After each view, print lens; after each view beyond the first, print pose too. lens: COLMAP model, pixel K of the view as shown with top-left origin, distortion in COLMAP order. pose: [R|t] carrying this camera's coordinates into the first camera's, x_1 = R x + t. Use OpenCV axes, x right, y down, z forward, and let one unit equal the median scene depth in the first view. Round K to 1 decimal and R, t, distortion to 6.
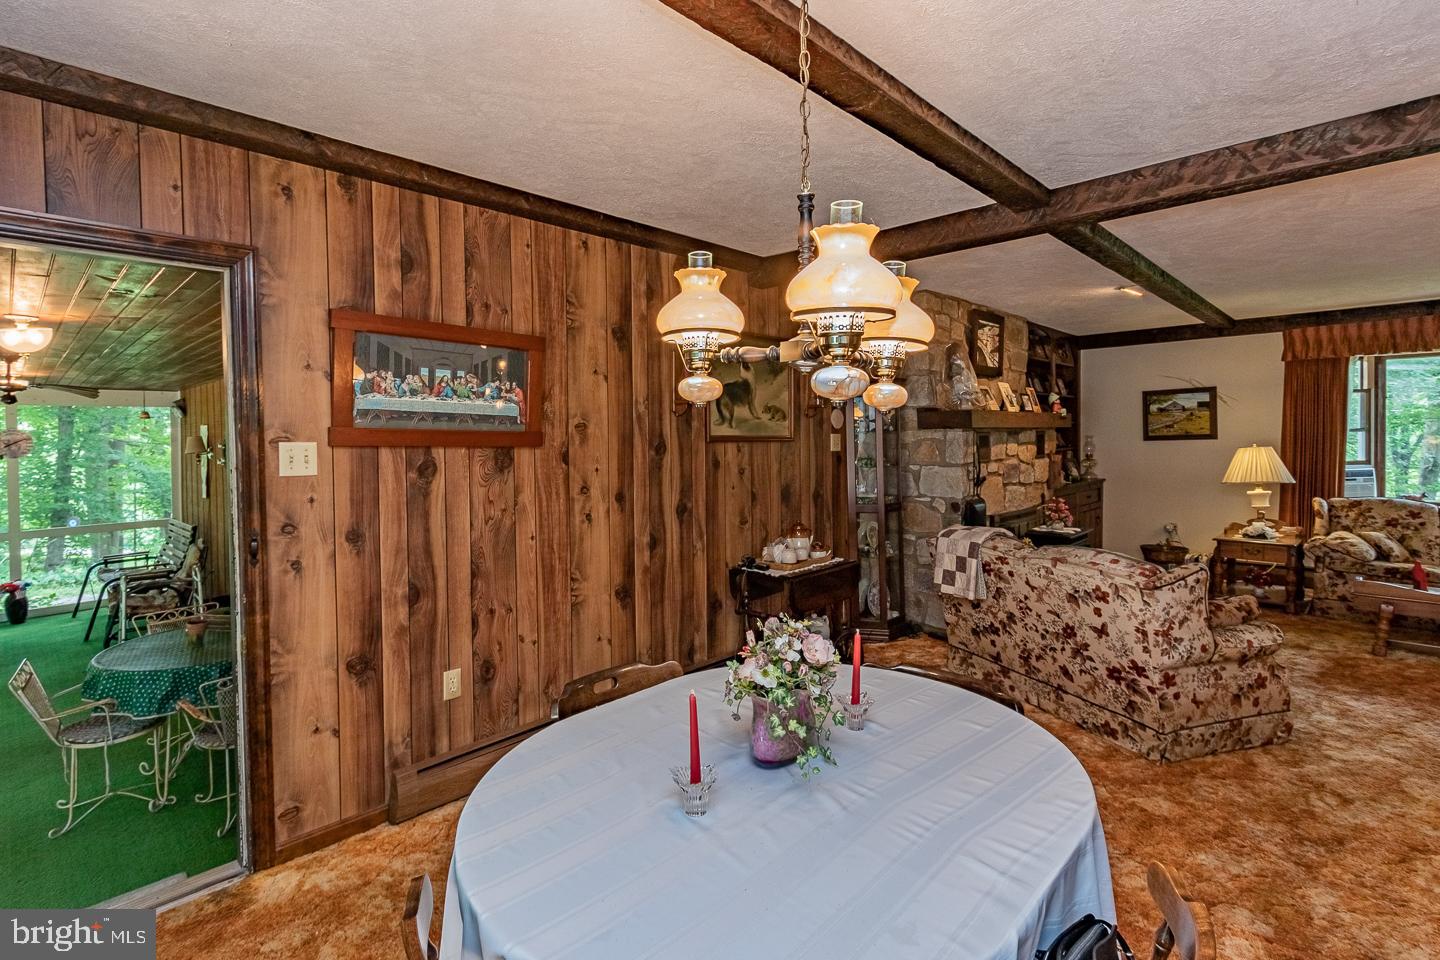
lens RADIAL K [[666.8, 0, 694.8], [0, 666.8, 465.4], [0, 0, 1]] dist [-0.000989, -0.000174]
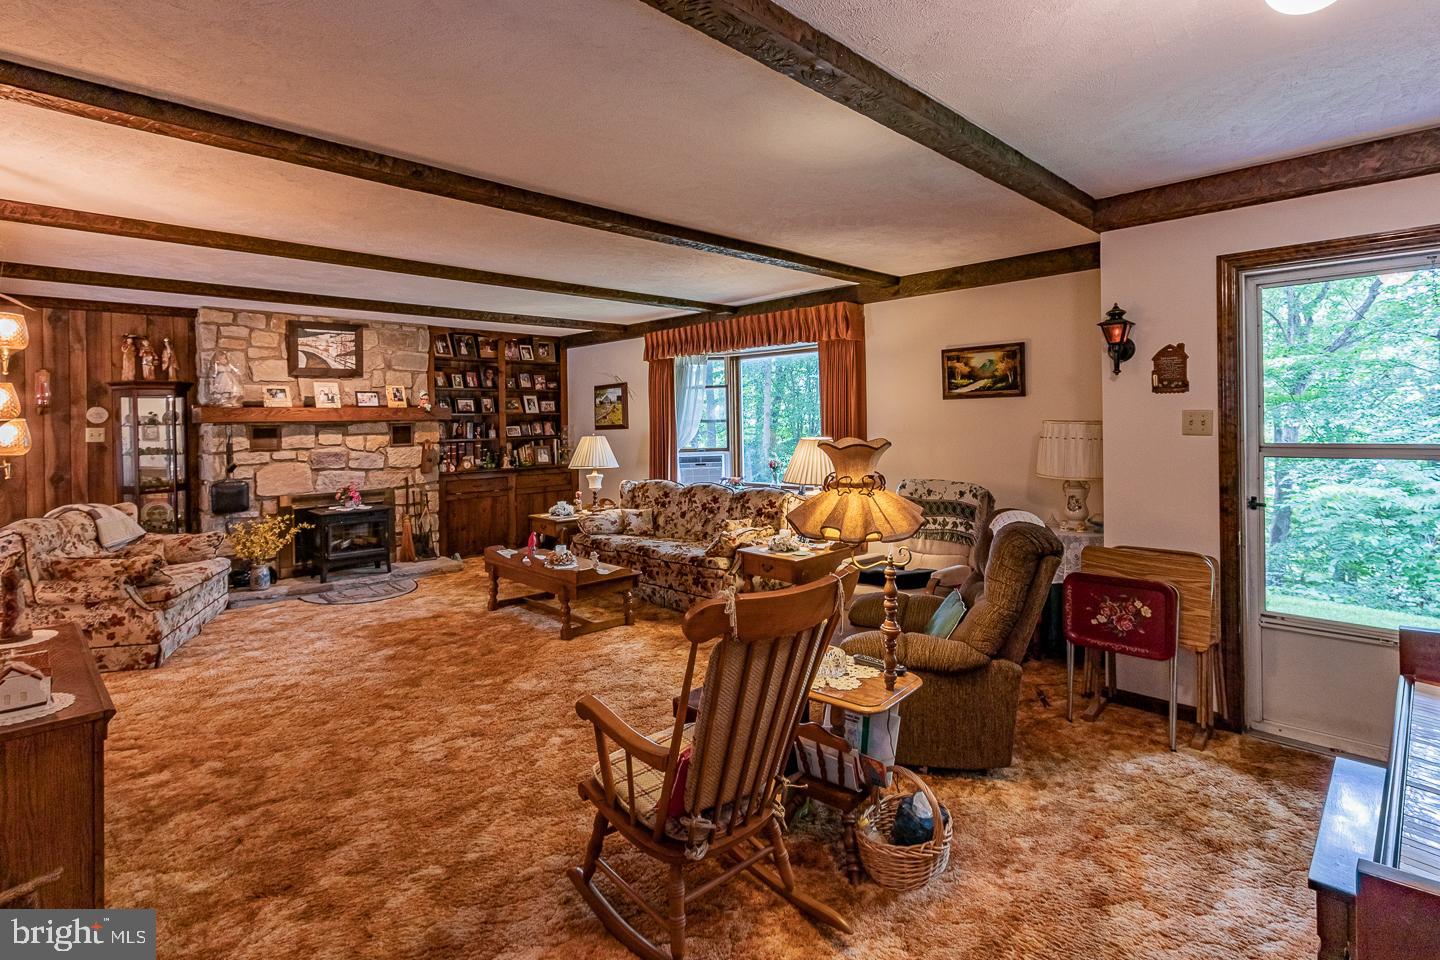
lens RADIAL K [[692.3, 0, 705.3], [0, 692.3, 426.1], [0, 0, 1]] dist [0.000428, -0.000970]
pose [[0.999997, -0.002126, 0.001222, 2.039836], [0.002167, 0.999401, -0.034538, -0.008002], [-0.001147, 0.034541, 0.999403, -0.380957]]
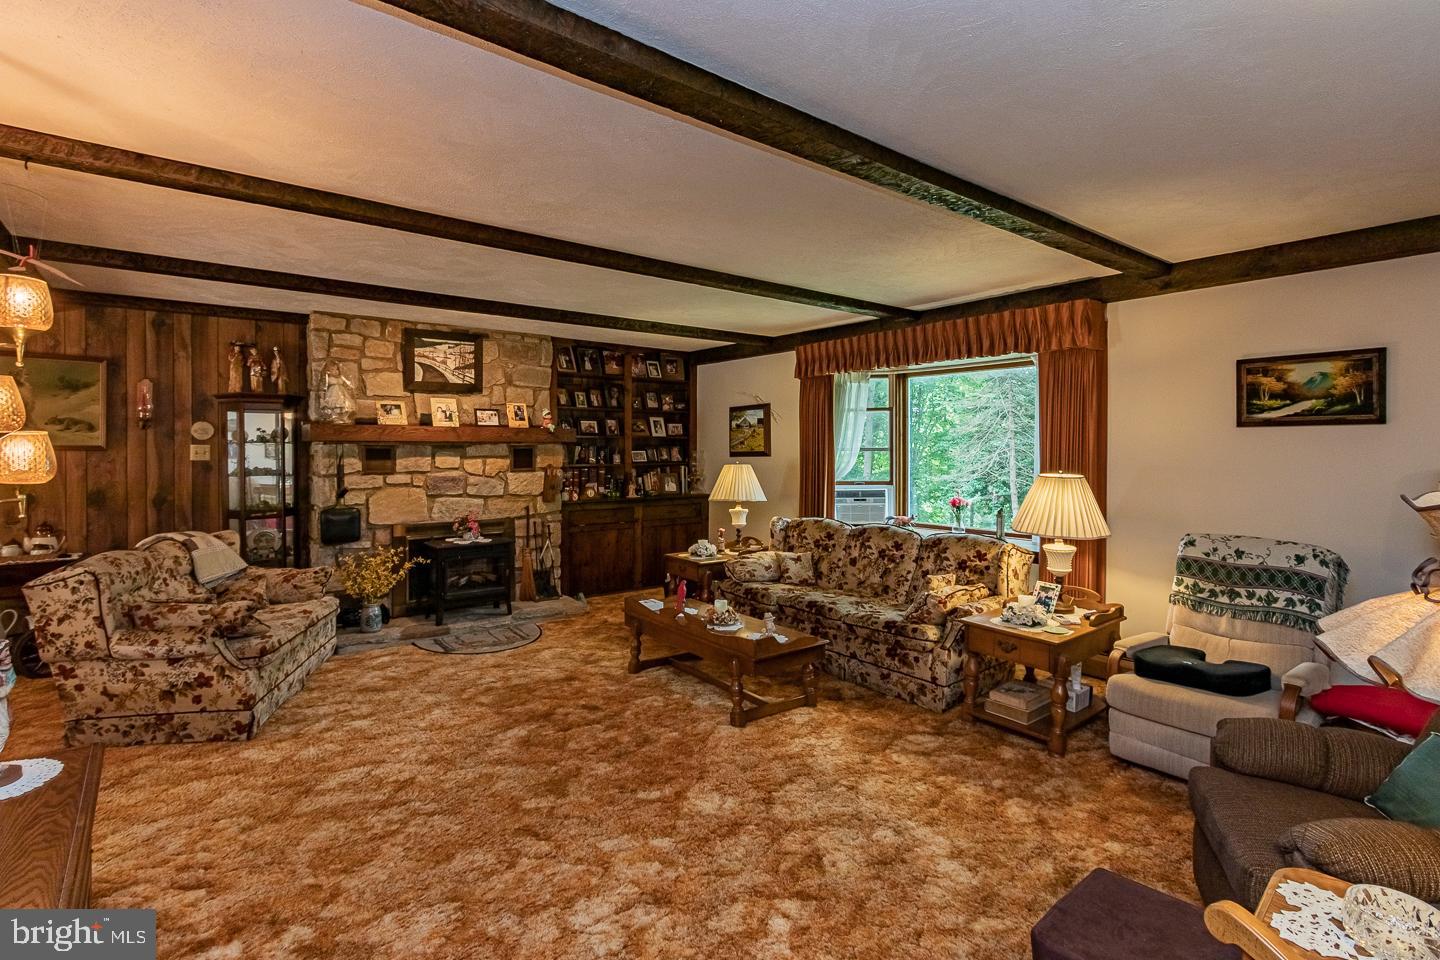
lens RADIAL K [[677.8, 0, 720.9], [0, 677.8, 462.7], [0, 0, 1]] dist [0.000078, -0.000061]
pose [[0.994917, 0.018074, -0.099068, 1.810748], [-0.019969, 0.999635, -0.018179, -0.023767], [0.098703, 0.020065, 0.994915, -0.011627]]
